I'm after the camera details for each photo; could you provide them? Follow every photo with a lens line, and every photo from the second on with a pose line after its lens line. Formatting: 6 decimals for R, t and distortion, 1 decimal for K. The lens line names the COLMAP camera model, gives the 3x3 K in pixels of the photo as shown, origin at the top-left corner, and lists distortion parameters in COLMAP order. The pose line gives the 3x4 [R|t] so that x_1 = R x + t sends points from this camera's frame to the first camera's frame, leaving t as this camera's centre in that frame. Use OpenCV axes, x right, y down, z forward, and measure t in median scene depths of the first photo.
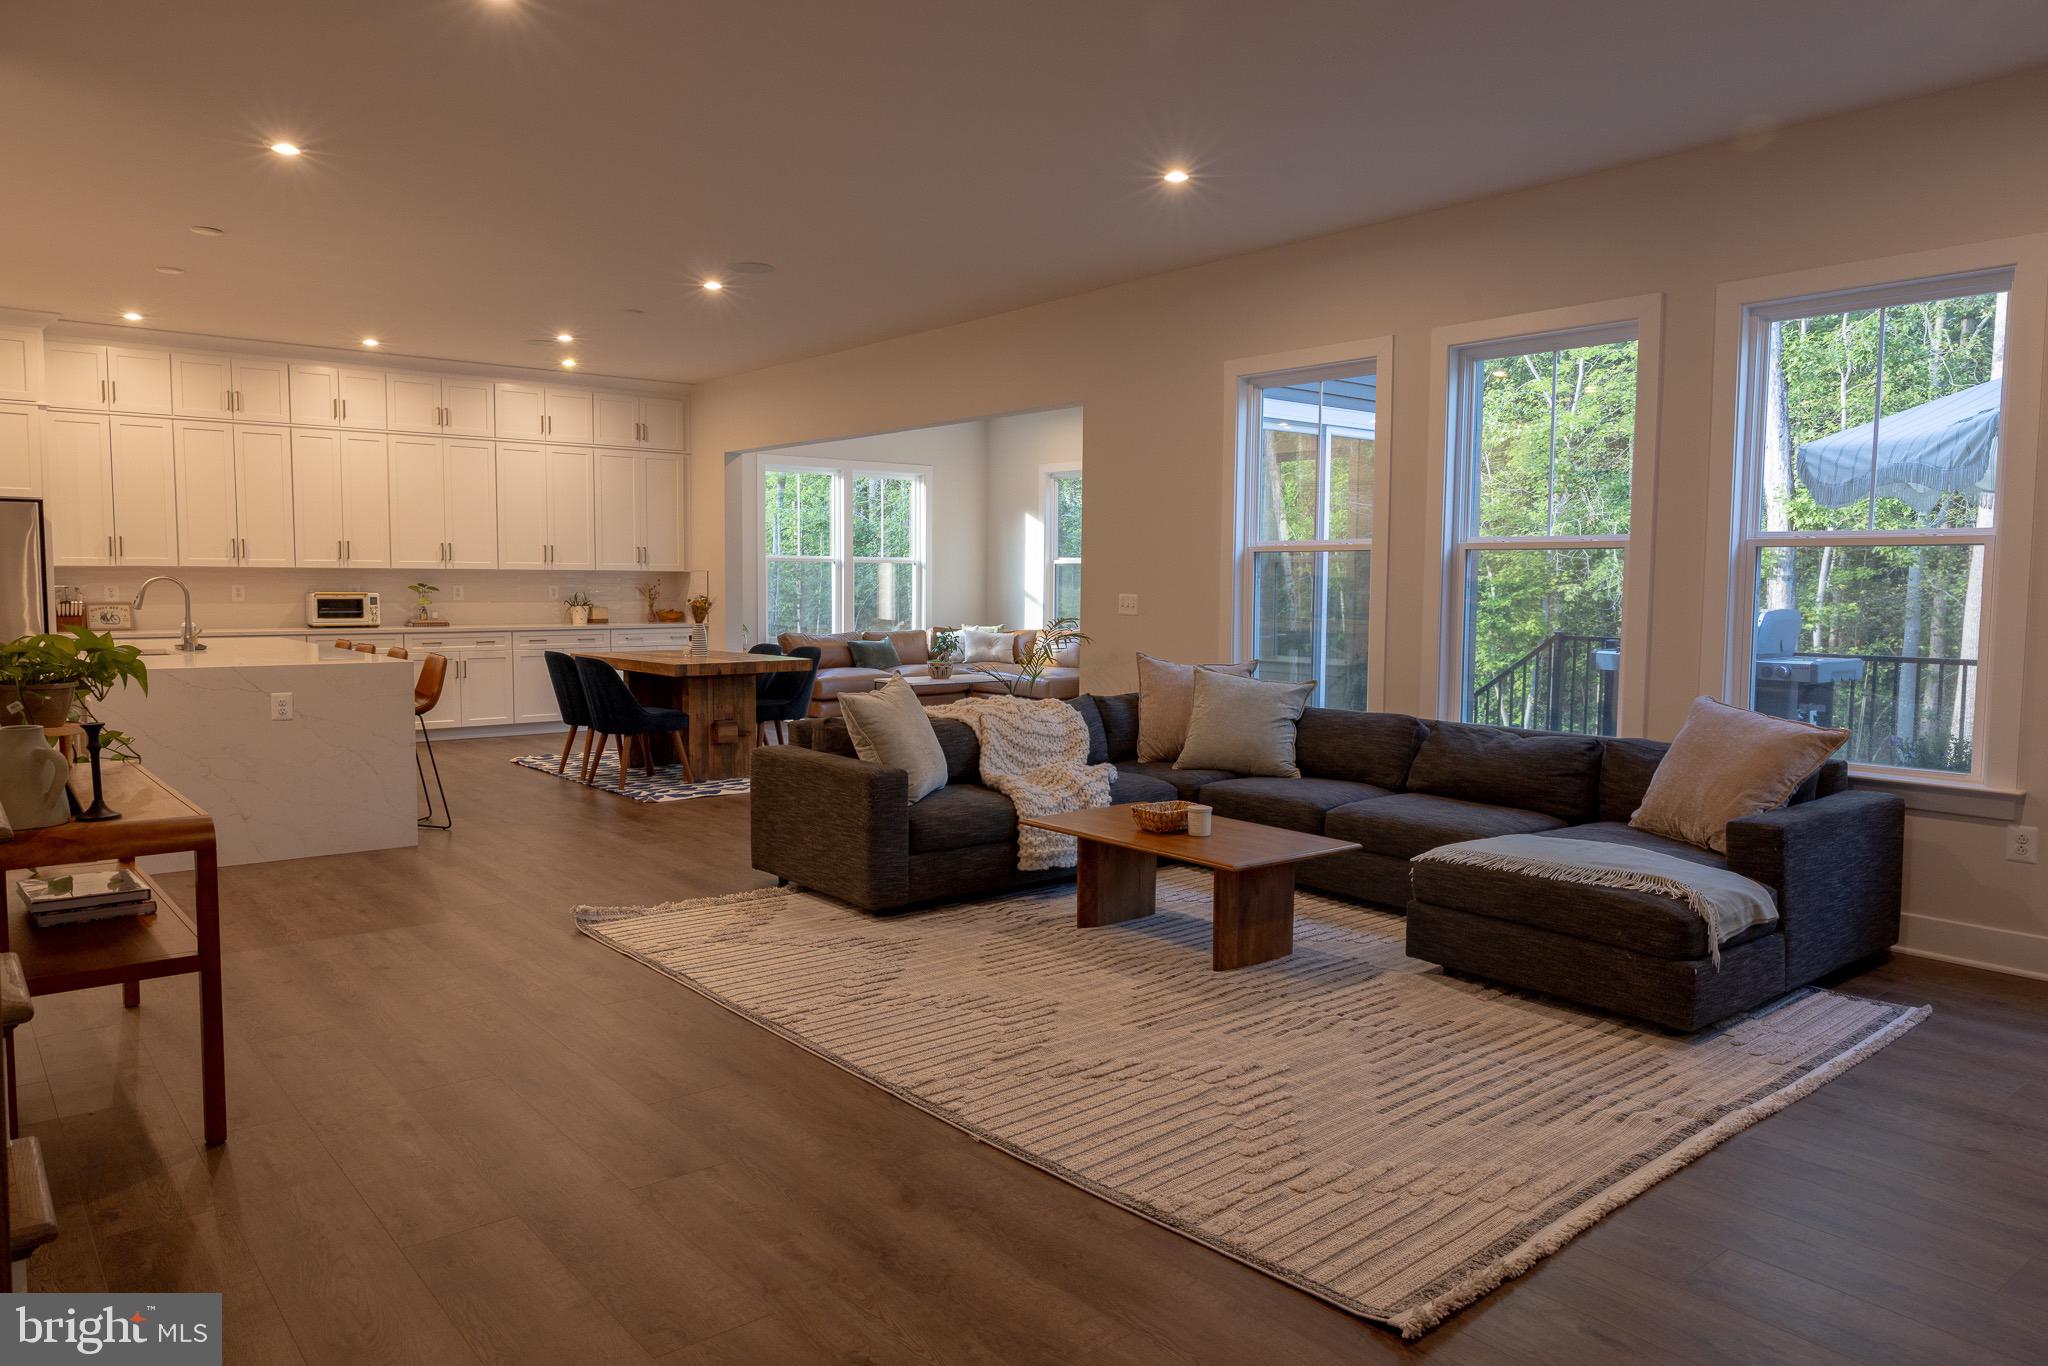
lens RADIAL K [[1358.8, 0, 1027.8], [0, 1358.8, 682.9], [0, 0, 1]] dist [-0.001746, 0.001874]
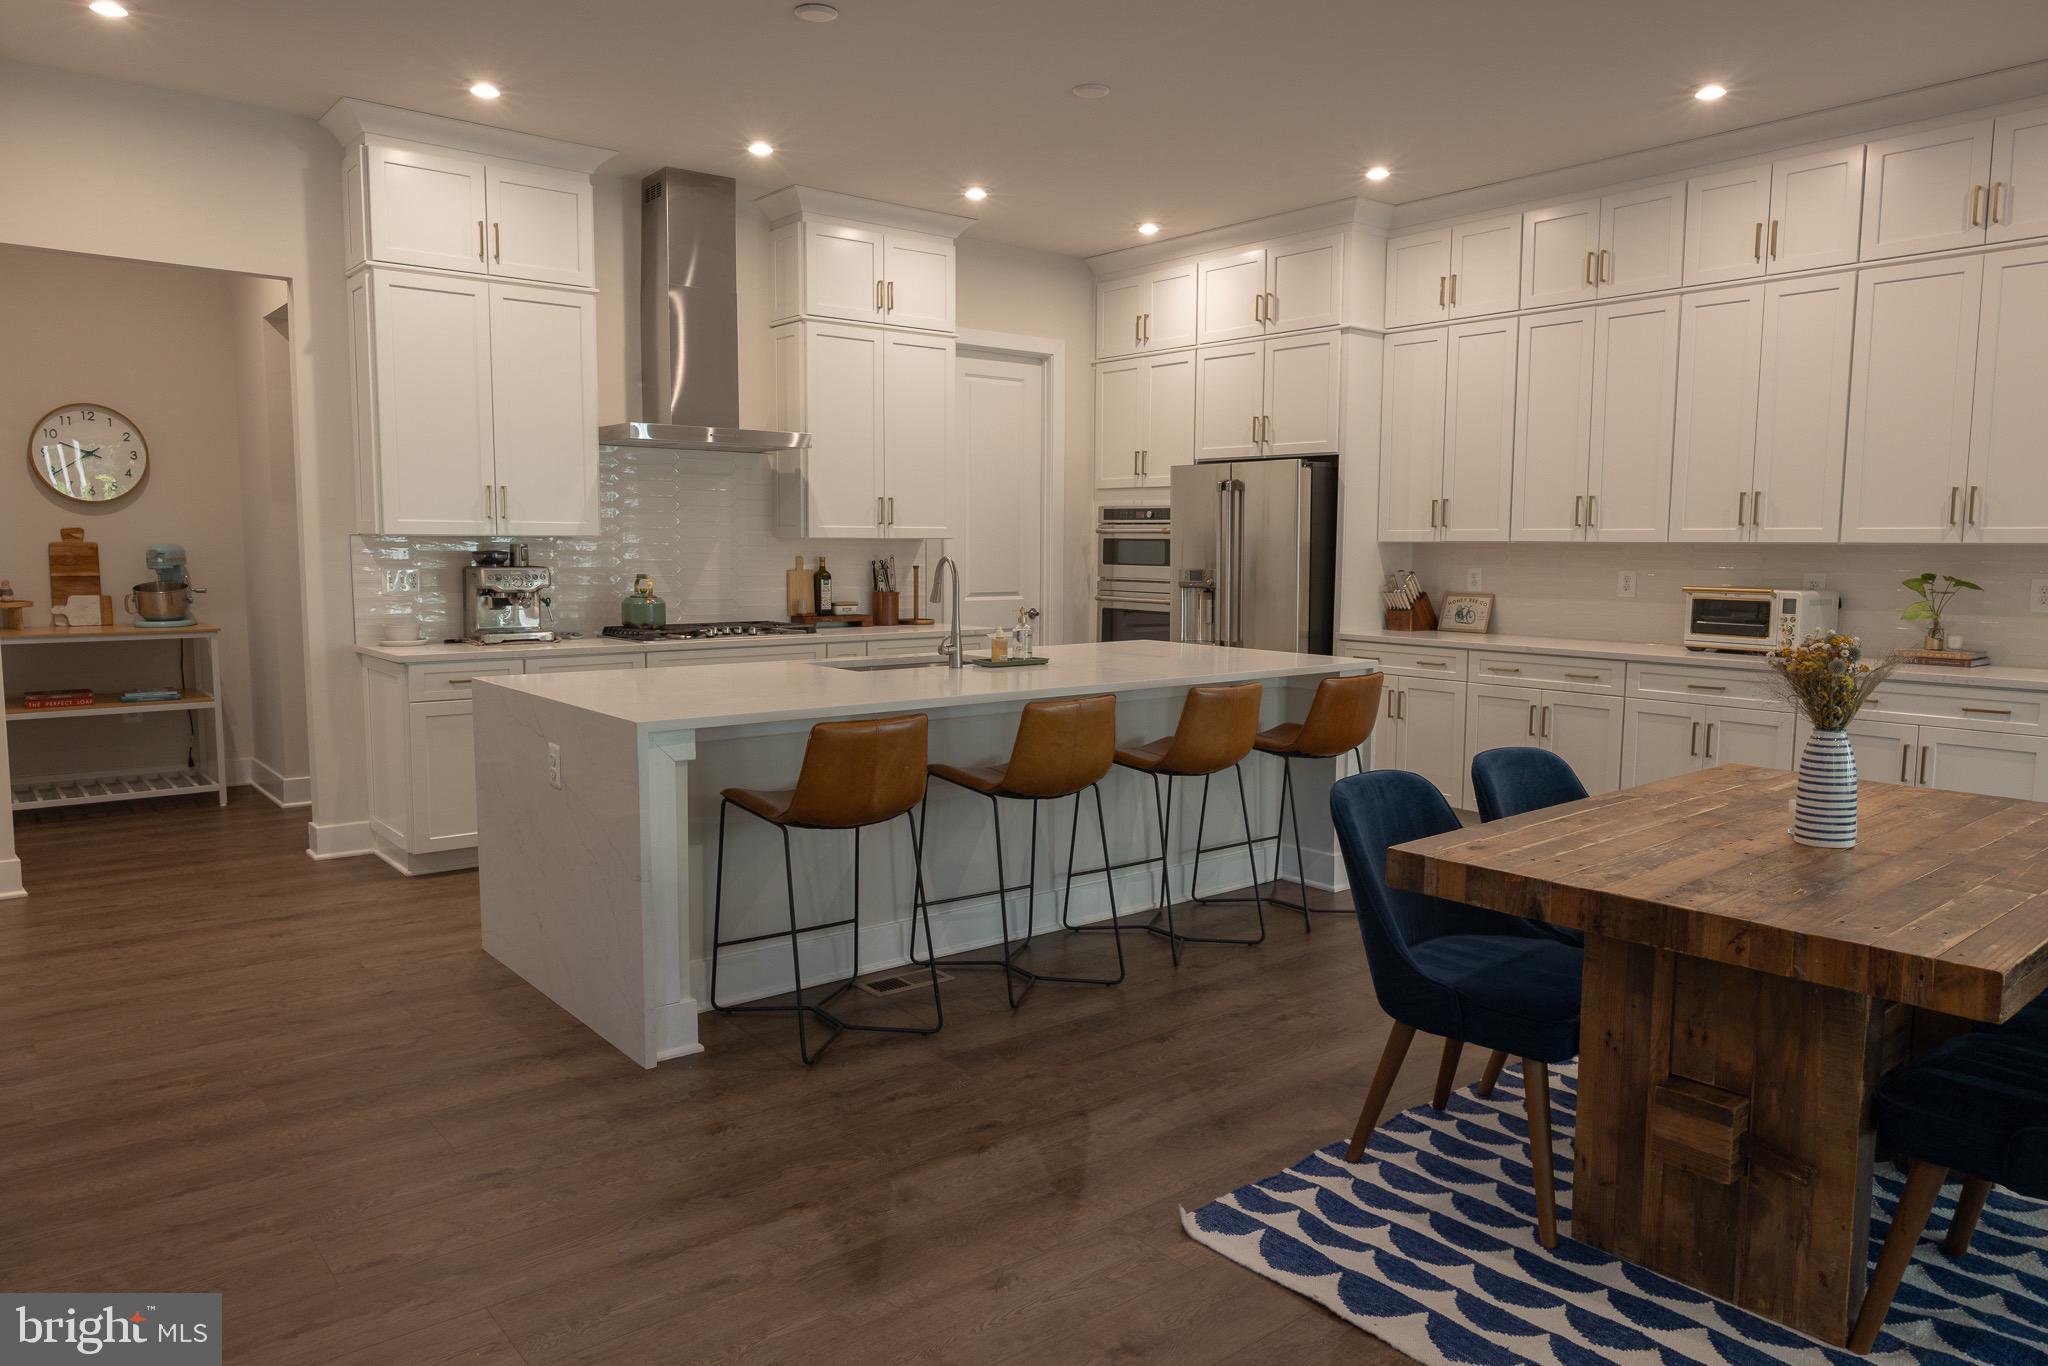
lens RADIAL K [[1355.1, 0, 1023.2], [0, 1355.1, 679.4], [0, 0, 1]] dist [-0.001549, 0.004445]
pose [[-0.007267, 0.093004, -0.995639, 0.035298], [-0.082857, 0.992186, 0.093286, -0.057168], [0.996535, 0.083174, 0.000495, 0.718303]]
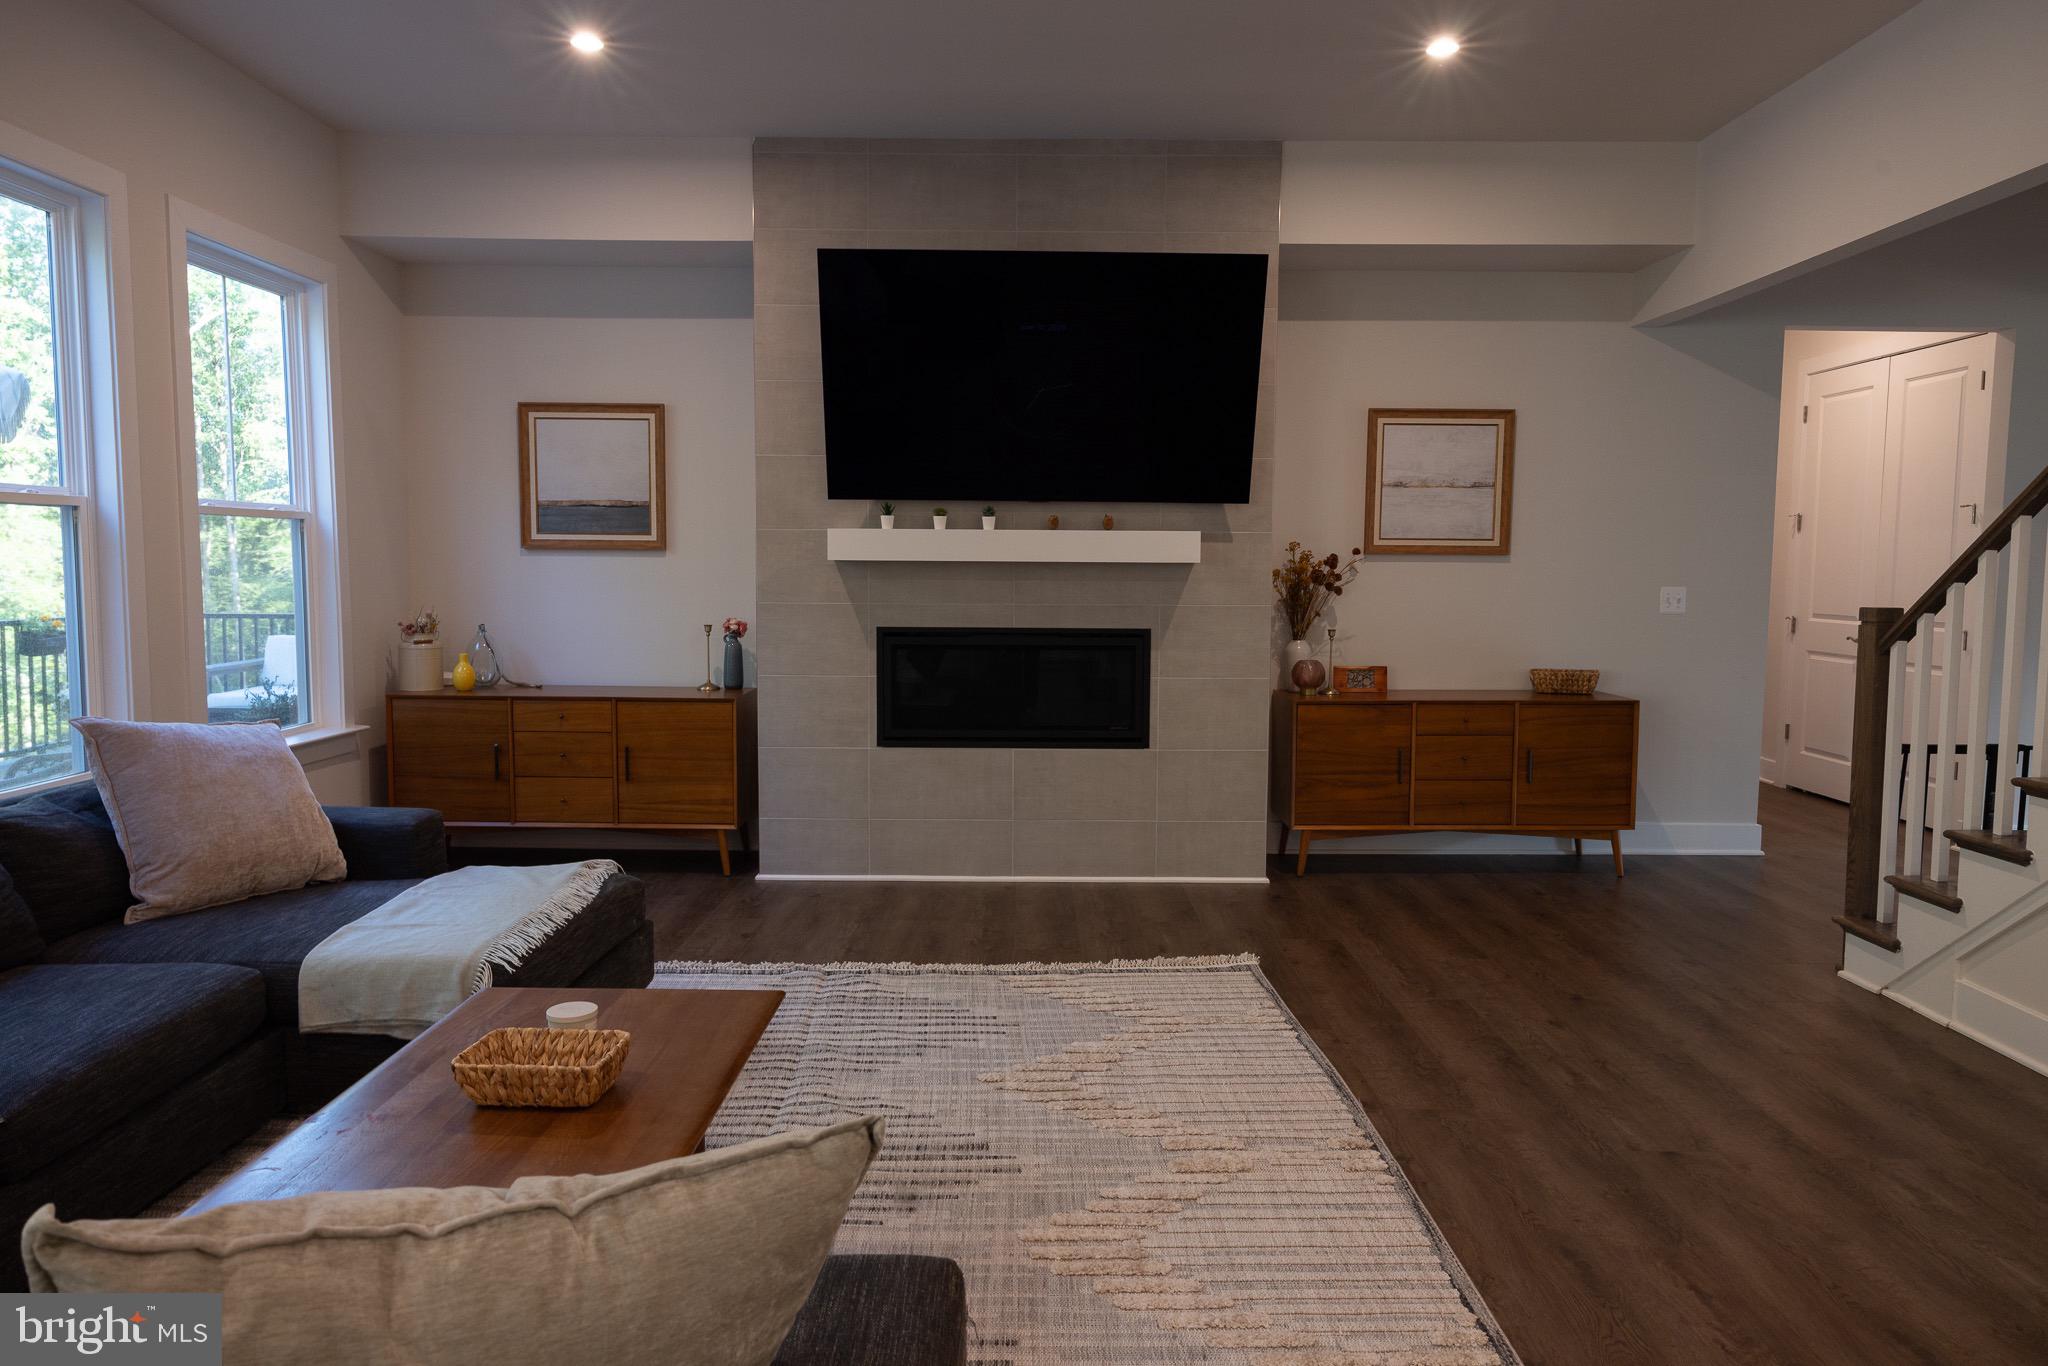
lens RADIAL K [[1358.8, 0, 1027.8], [0, 1358.8, 682.9], [0, 0, 1]] dist [-0.001746, 0.001874]
pose [[-0.770880, -0.069841, 0.633140, -0.144912], [0.034122, 0.988016, 0.150532, -0.045199], [-0.636066, 0.137646, -0.759258, 0.580023]]
